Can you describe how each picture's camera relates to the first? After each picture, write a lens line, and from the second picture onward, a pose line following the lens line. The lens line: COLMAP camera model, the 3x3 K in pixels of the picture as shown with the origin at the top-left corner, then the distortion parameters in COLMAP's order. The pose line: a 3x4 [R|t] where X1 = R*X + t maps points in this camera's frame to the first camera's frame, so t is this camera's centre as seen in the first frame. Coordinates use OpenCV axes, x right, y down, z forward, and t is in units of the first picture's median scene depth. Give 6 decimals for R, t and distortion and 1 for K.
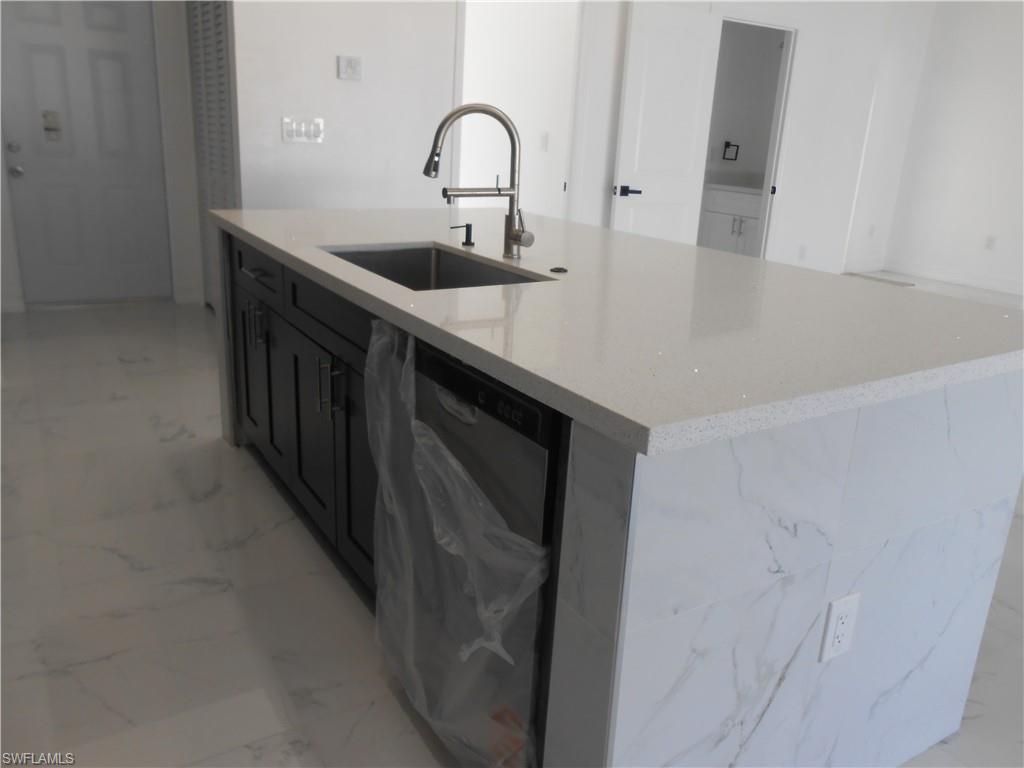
lens RADIAL K [[789.4, 0, 512.8], [0, 789.4, 388.1], [0, 0, 1]] dist [-0.007084, 0.053781]
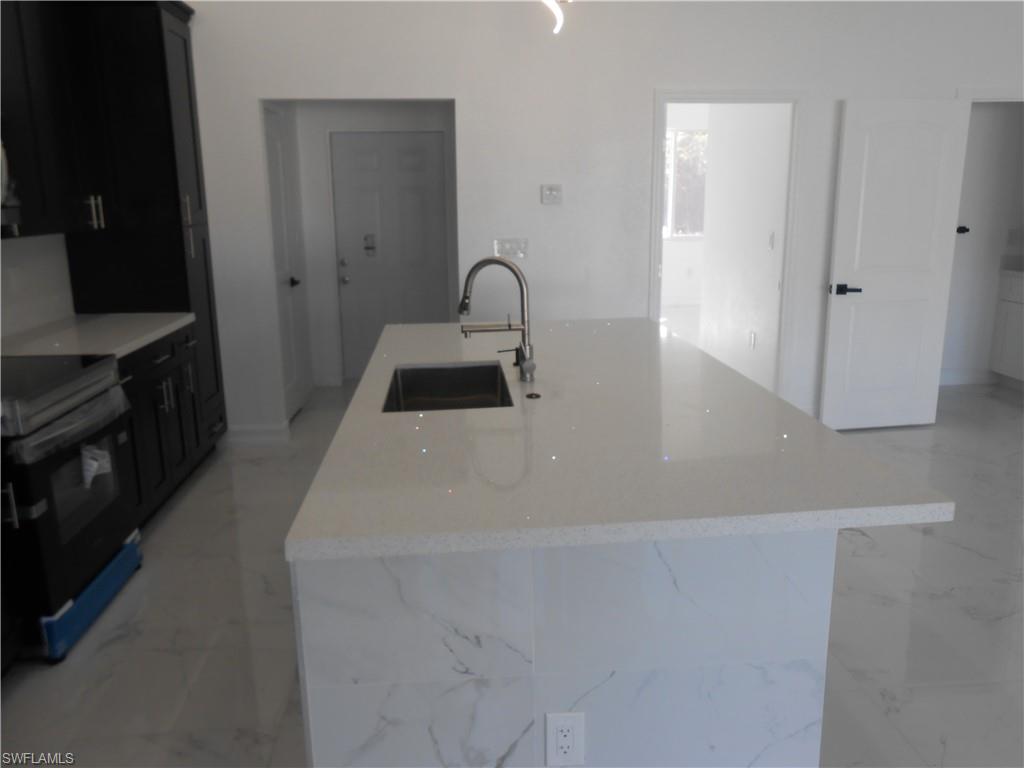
lens RADIAL K [[800.8, 0, 516.5], [0, 800.8, 385.9], [0, 0, 1]] dist [-0.020733, 0.043753]
pose [[0.886520, 0.046840, -0.460314, 0.565781], [-0.086217, 0.994161, -0.064884, -0.082612], [0.454587, 0.097208, 0.885382, -0.070165]]
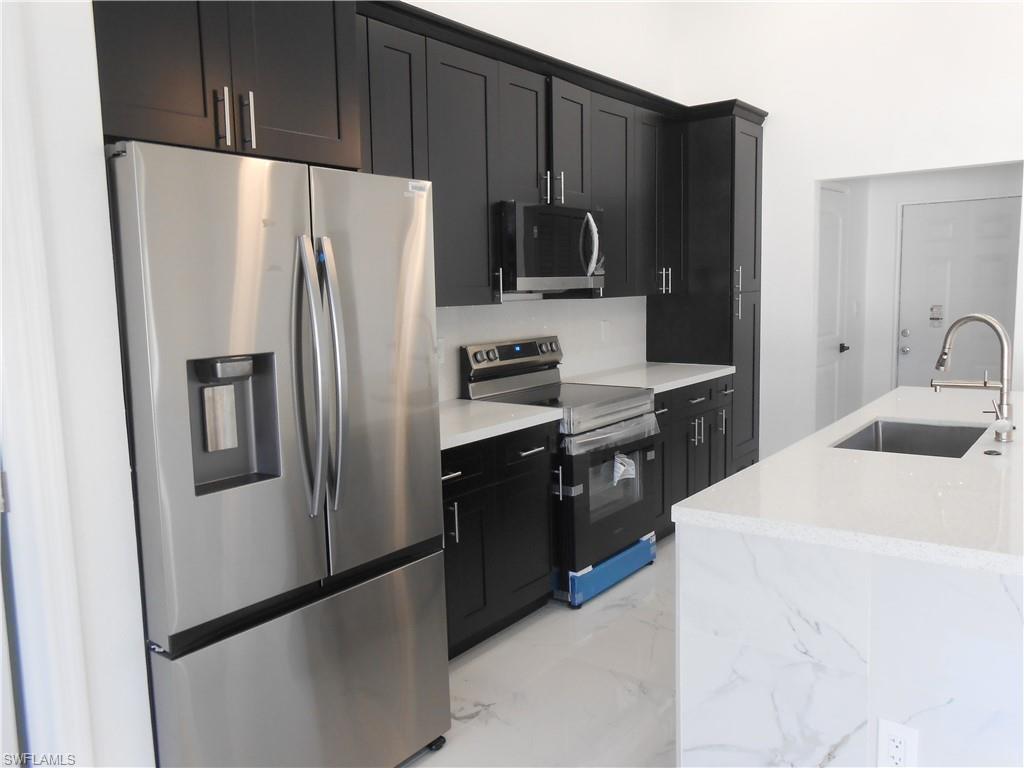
lens RADIAL K [[800.8, 0, 516.5], [0, 800.8, 385.9], [0, 0, 1]] dist [-0.020733, 0.043753]
pose [[0.349678, 0.054014, -0.935312, 0.868932], [-0.243226, 0.969340, -0.034954, -0.034714], [0.904747, 0.239715, 0.352095, -0.057815]]
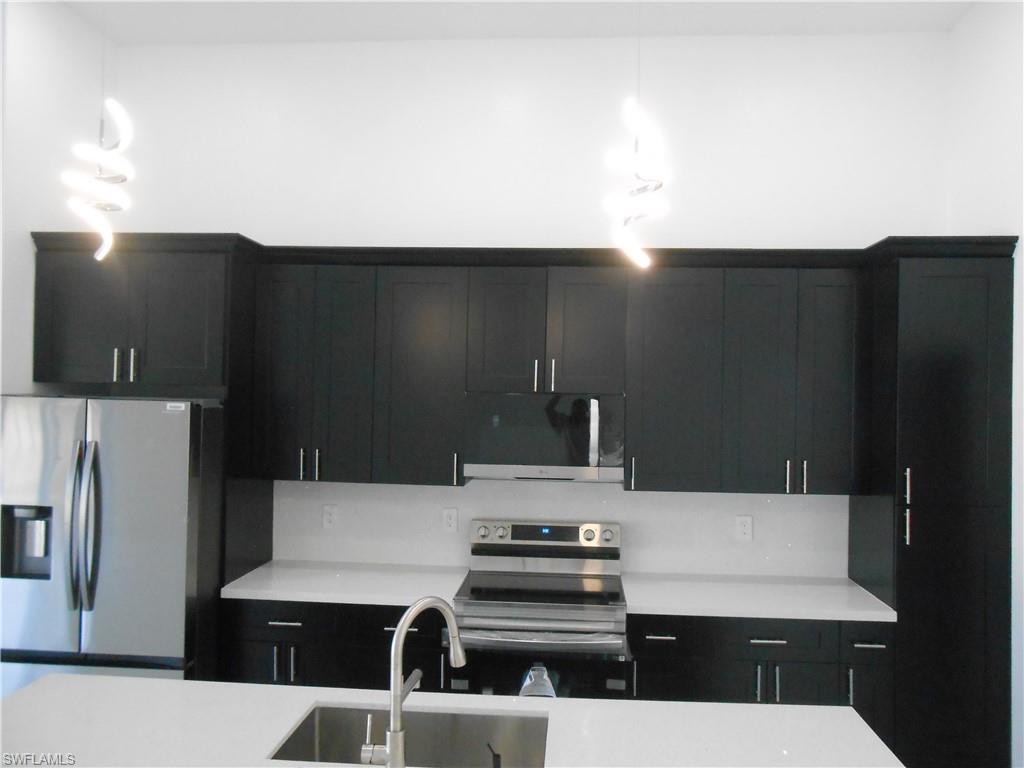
lens RADIAL K [[800.8, 0, 516.5], [0, 800.8, 385.9], [0, 0, 1]] dist [-0.020733, 0.043753]
pose [[-0.591126, -0.071726, -0.803383, 0.669405], [-0.295332, 0.946115, 0.132834, -0.730072], [0.750566, 0.315786, -0.580457, 1.503697]]
